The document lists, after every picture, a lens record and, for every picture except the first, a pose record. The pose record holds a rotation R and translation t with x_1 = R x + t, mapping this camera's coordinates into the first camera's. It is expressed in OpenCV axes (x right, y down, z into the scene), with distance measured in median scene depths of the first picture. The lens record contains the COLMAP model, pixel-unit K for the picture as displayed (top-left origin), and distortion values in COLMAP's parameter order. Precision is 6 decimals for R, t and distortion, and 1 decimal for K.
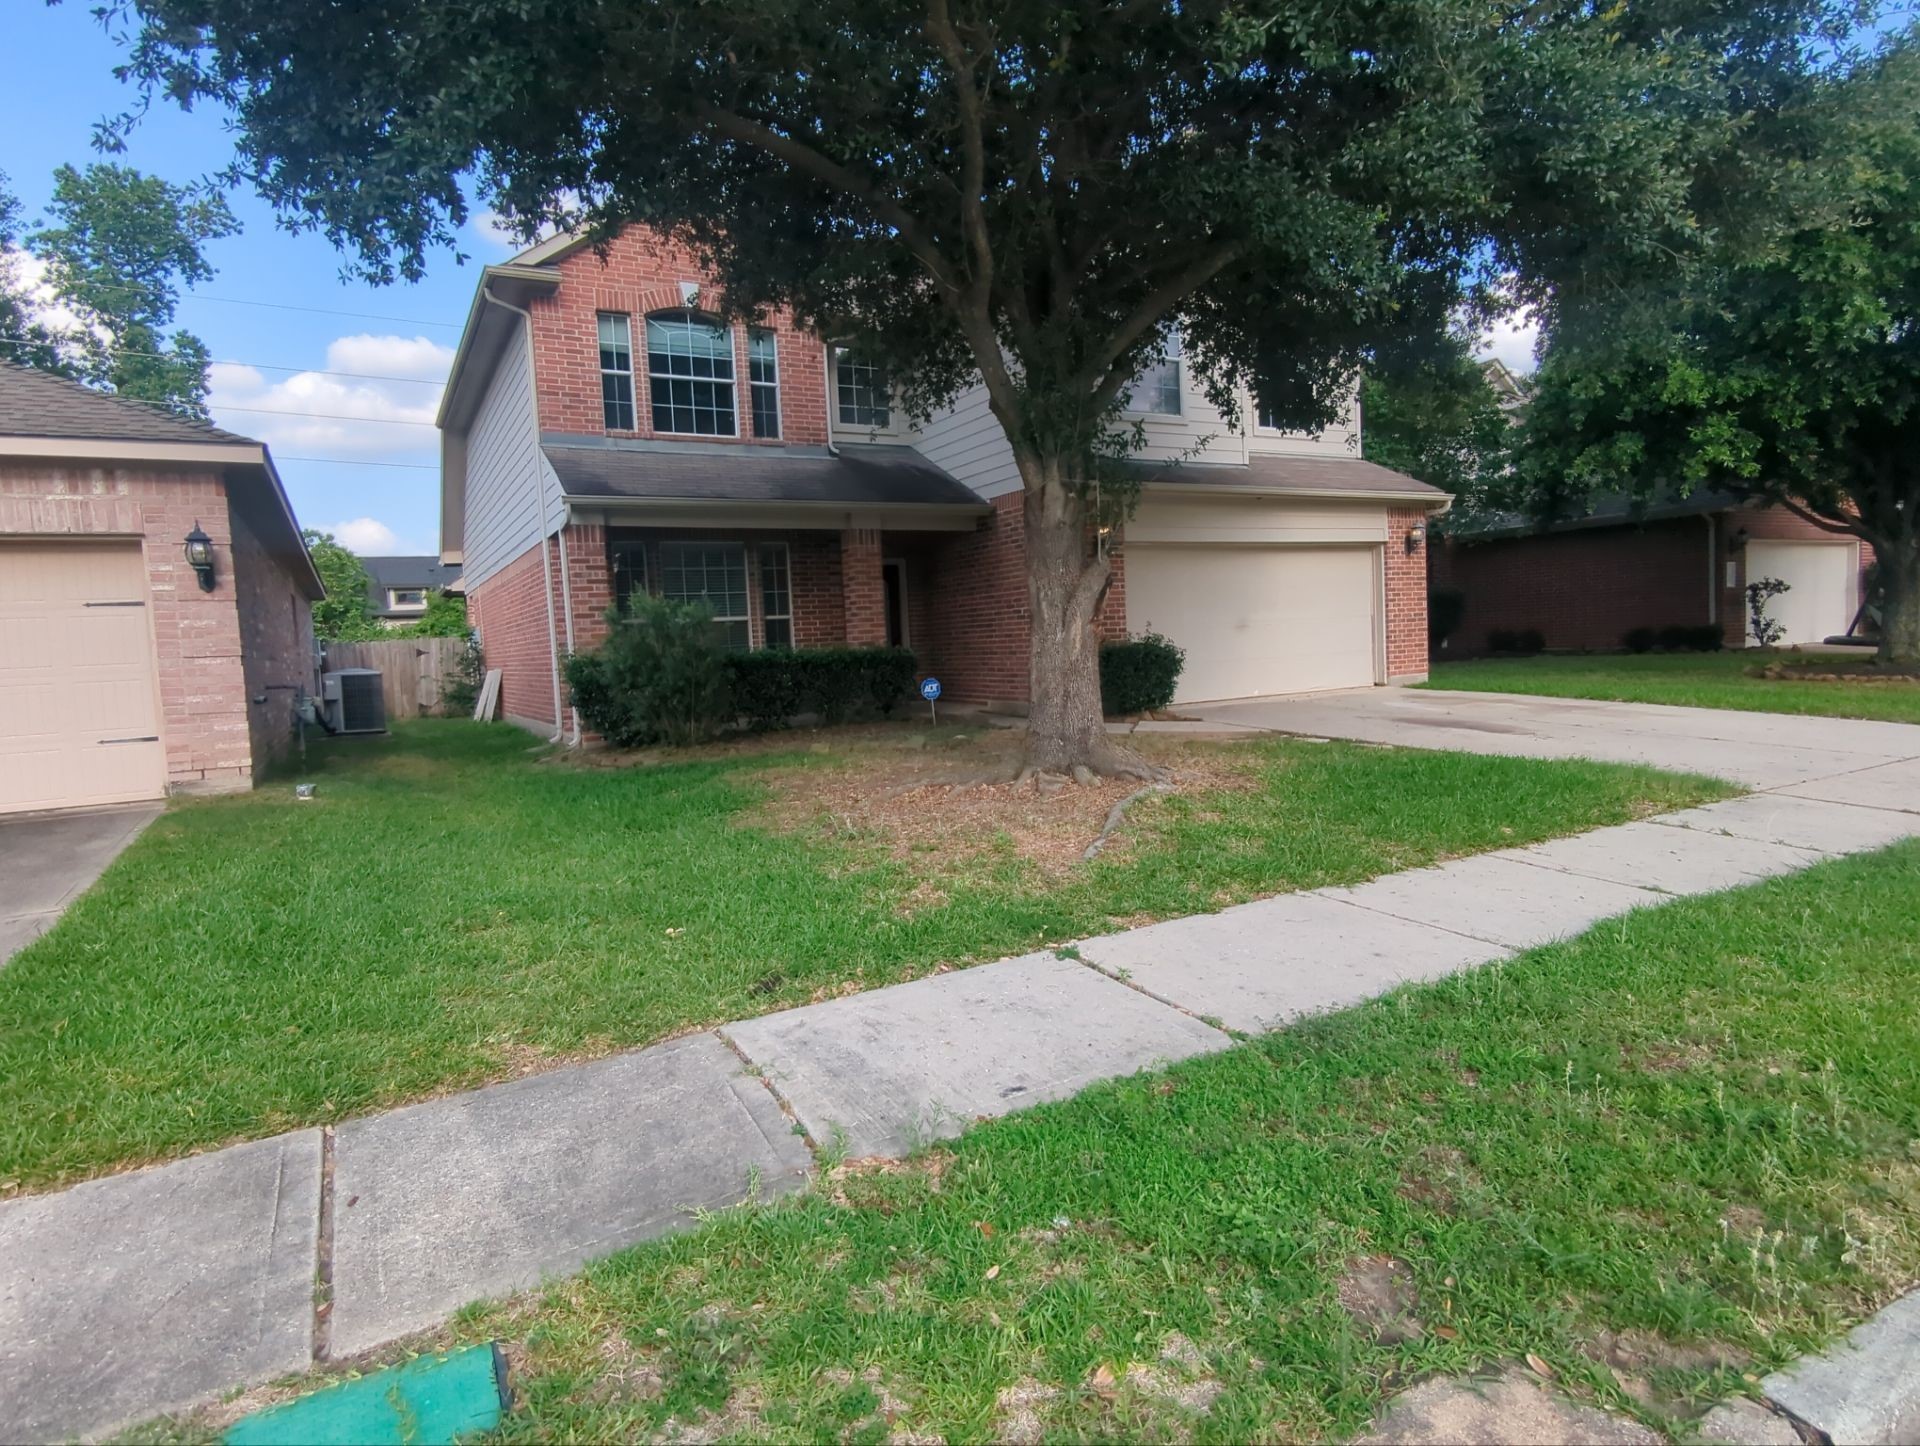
lens RADIAL K [[1070.1, 0, 958.1], [0, 1070.1, 715.9], [0, 0, 1]] dist [0.007508, 0.000259]
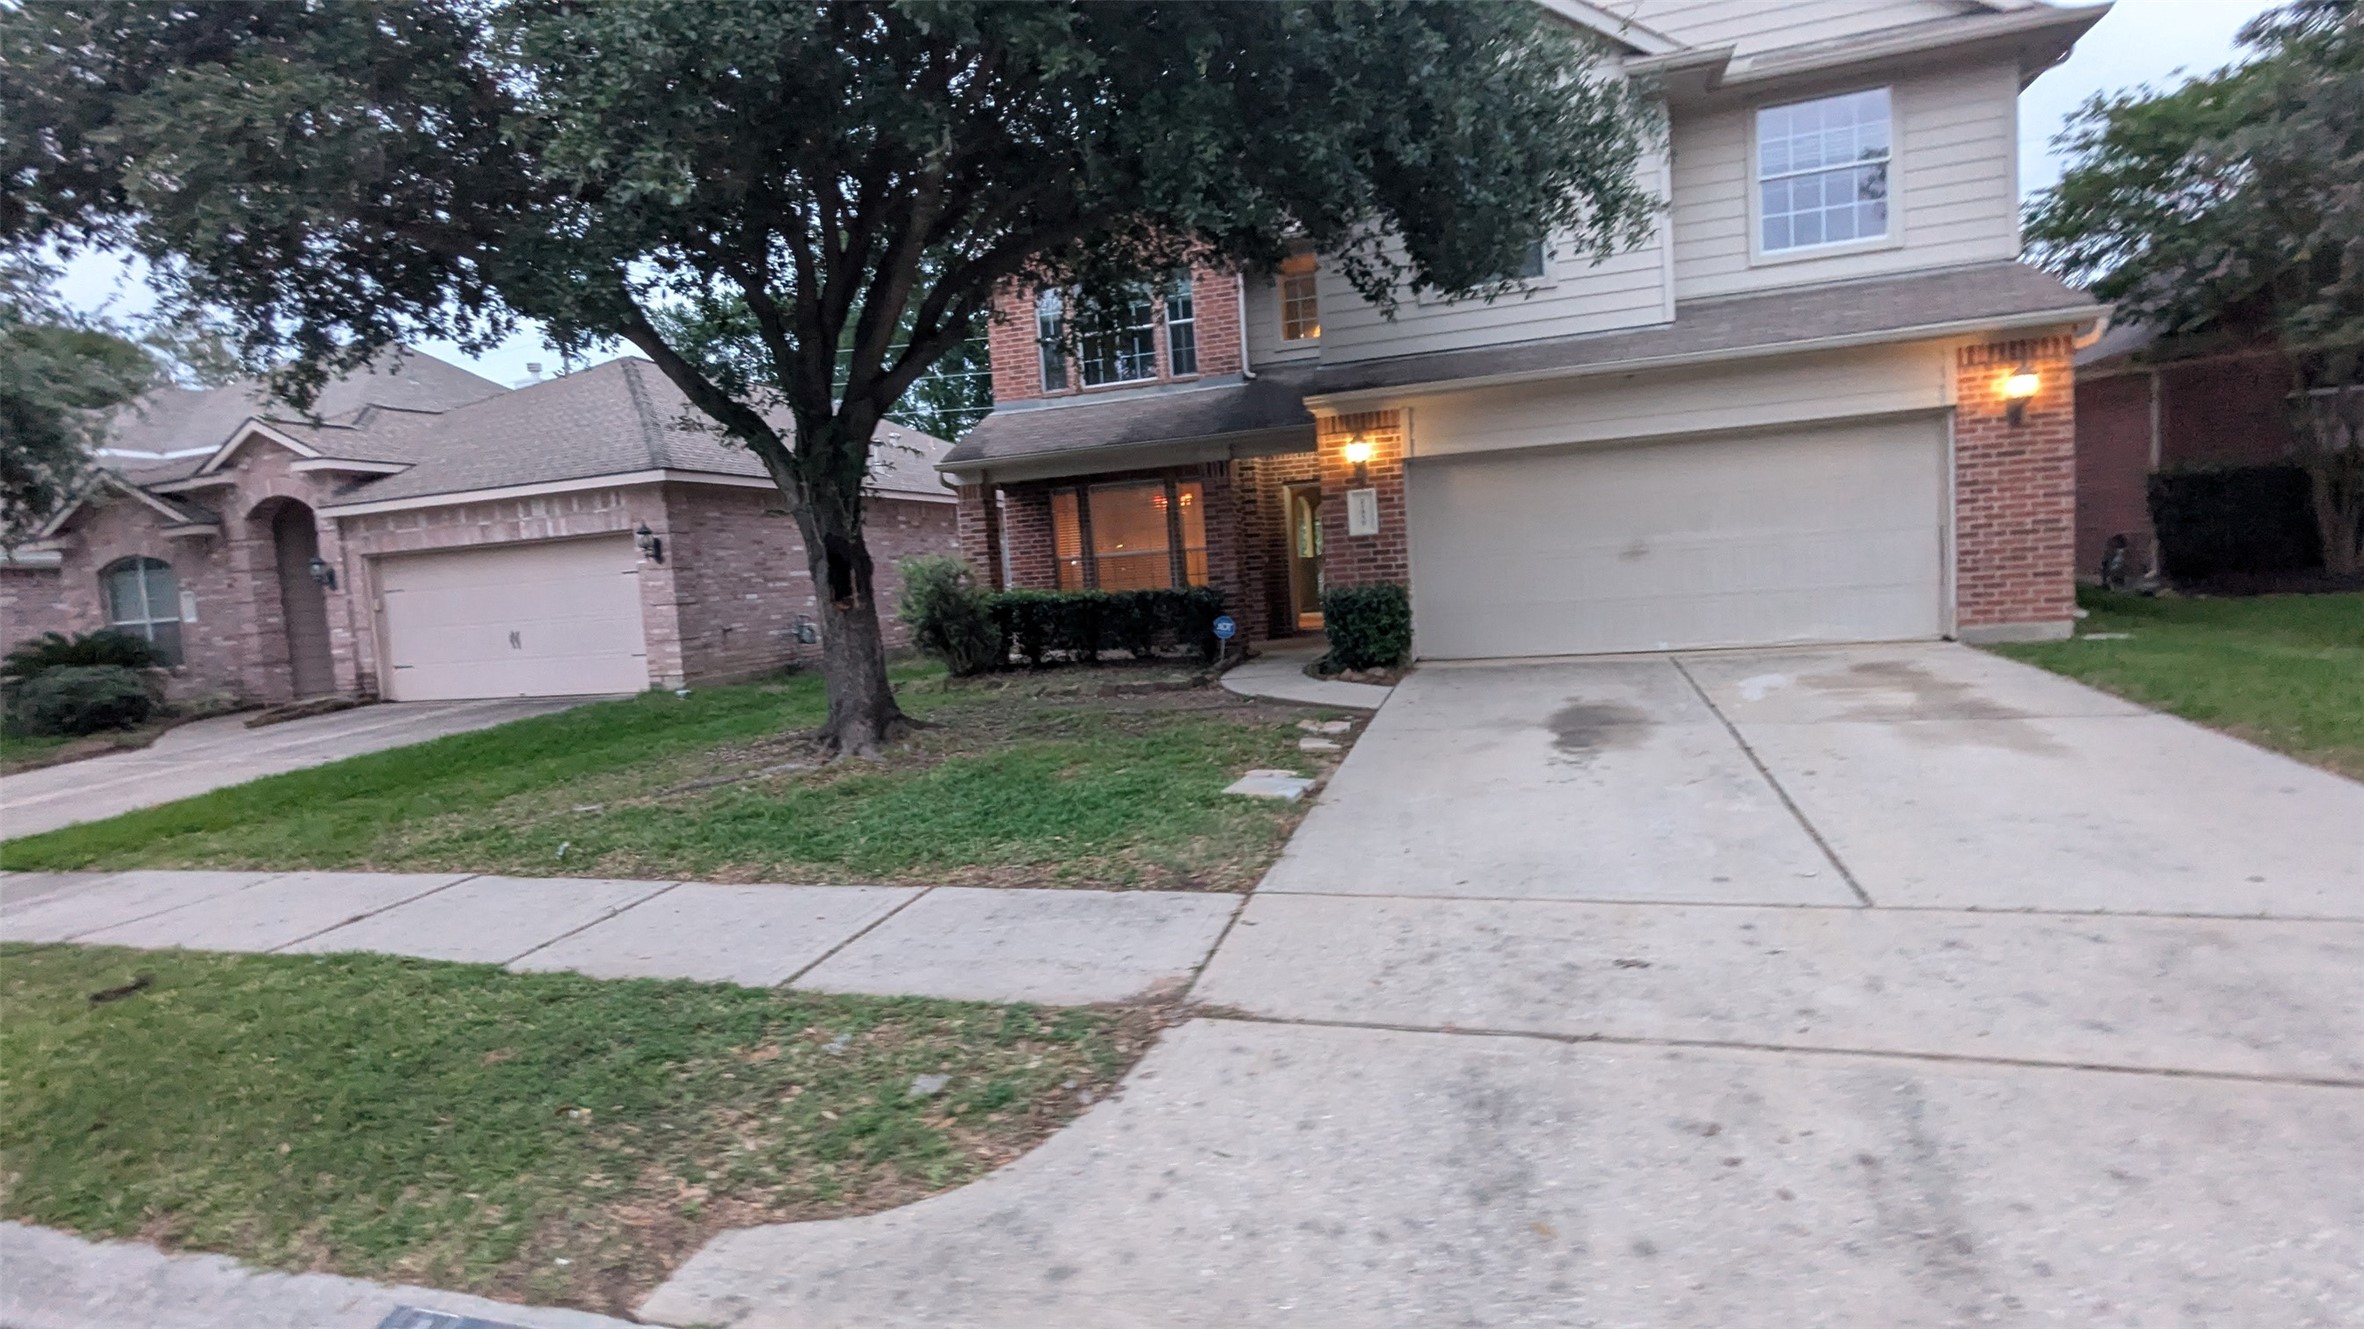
lens RADIAL K [[1113.5, 0, 1182.0], [0, 1113.5, 664.5], [0, 0, 1]] dist [0.000564, -0.000629]
pose [[0.679072, 0.061716, -0.731473, 0.615555], [-0.017683, 0.997546, 0.067749, -0.054904], [0.733858, -0.033072, 0.678497, 0.266693]]
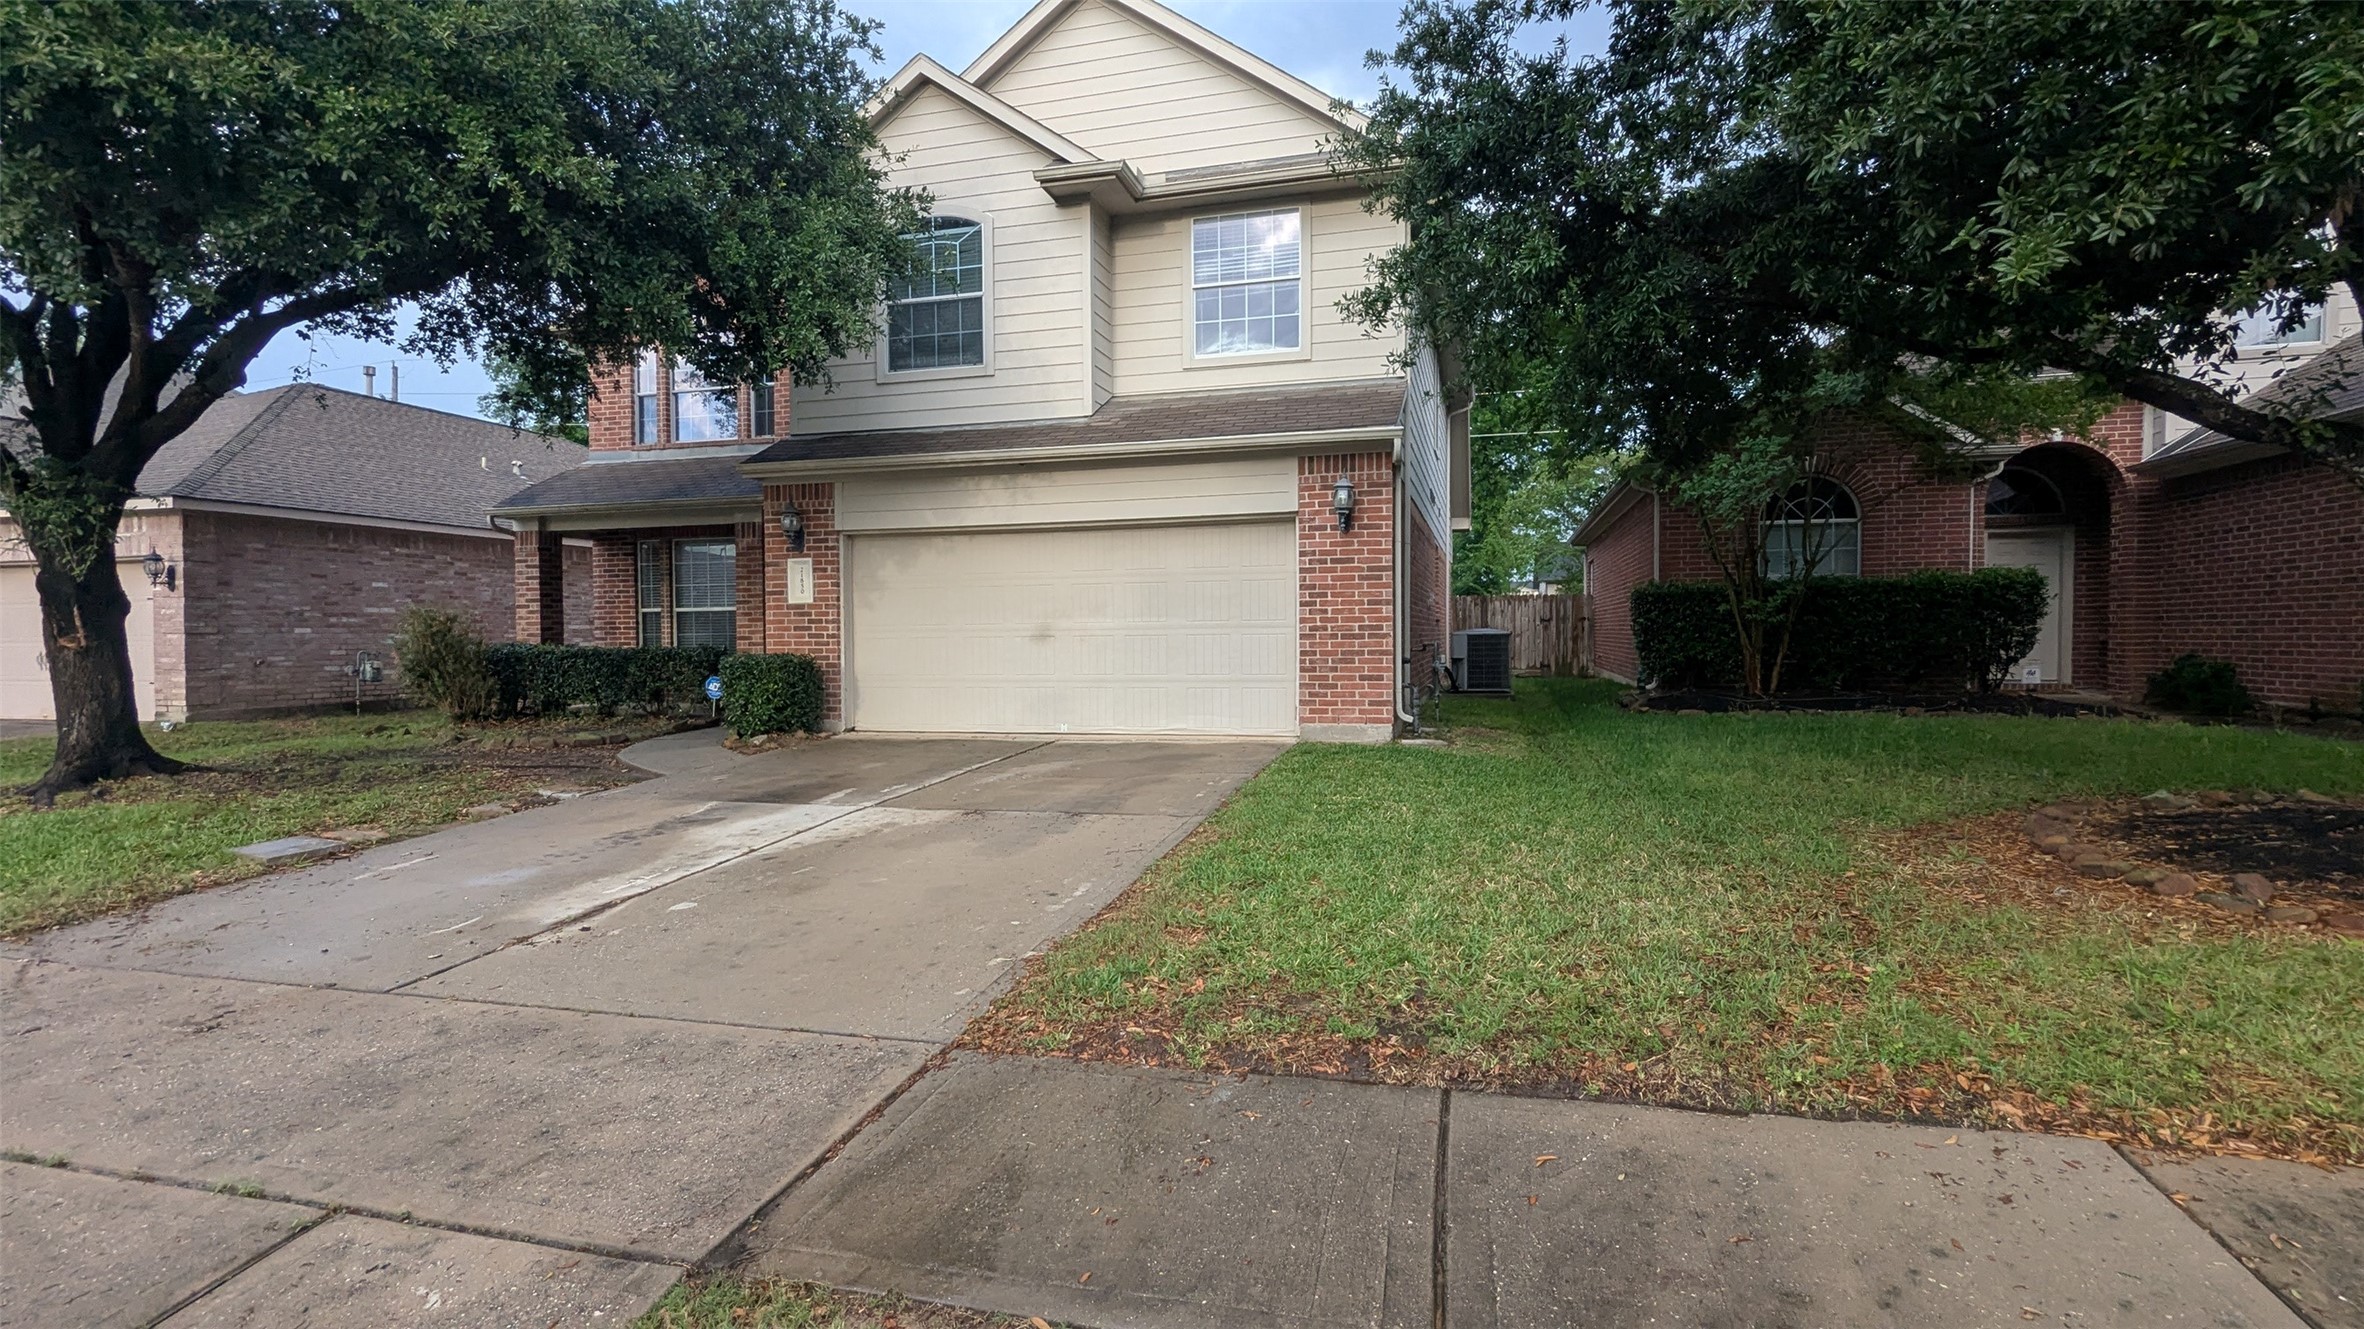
lens RADIAL K [[1113.5, 0, 1182.0], [0, 1113.5, 664.5], [0, 0, 1]] dist [0.000564, -0.000629]
pose [[0.710273, 0.059237, -0.701429, 0.877252], [-0.073233, 0.997264, 0.010064, -0.079628], [0.700106, 0.044220, 0.712668, 0.525222]]
